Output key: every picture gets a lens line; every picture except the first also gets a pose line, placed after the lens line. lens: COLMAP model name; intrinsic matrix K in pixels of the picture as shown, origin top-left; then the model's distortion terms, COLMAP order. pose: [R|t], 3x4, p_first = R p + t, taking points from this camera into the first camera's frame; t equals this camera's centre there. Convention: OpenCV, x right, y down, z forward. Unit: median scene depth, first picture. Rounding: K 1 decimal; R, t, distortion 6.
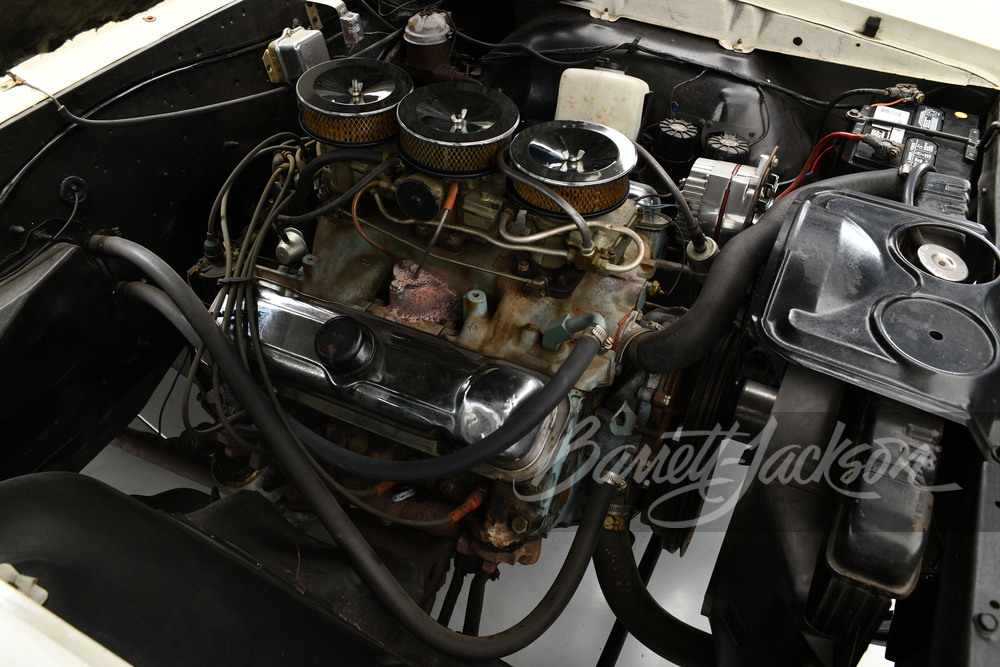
lens RADIAL K [[825.7, 0, 500.0], [0, 825.7, 333.5], [0, 0, 1]] dist [-0.112767, 0.117265]
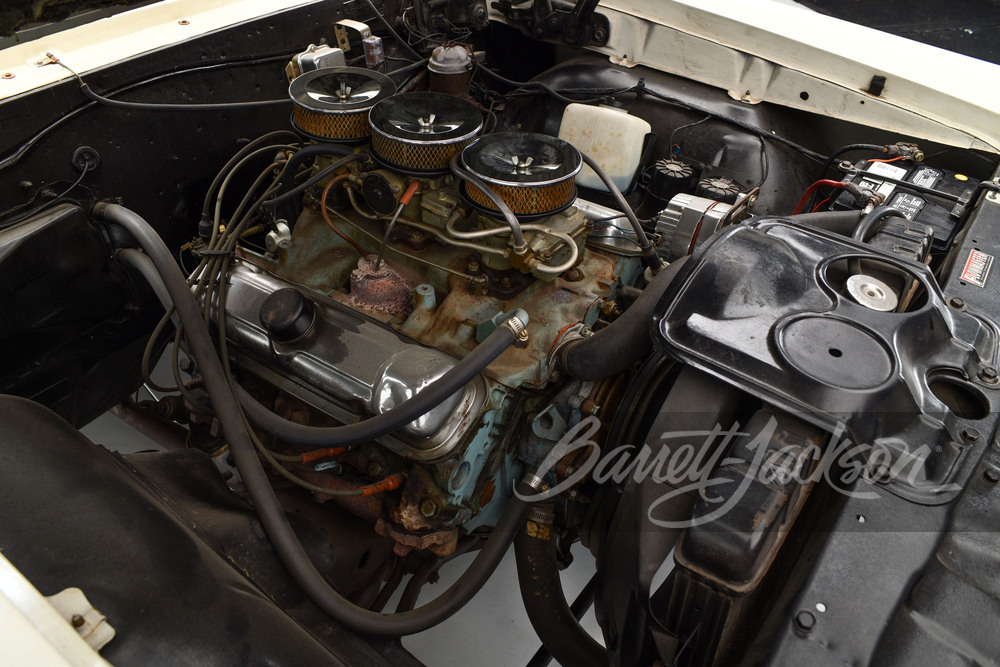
lens RADIAL K [[825.7, 0, 500.0], [0, 825.7, 333.5], [0, 0, 1]] dist [-0.112767, 0.117265]
pose [[0.987283, 0.108445, -0.116239, 0.182961], [-0.118498, 0.989449, -0.083361, 0.081382], [0.105973, 0.096075, 0.989717, -0.021995]]
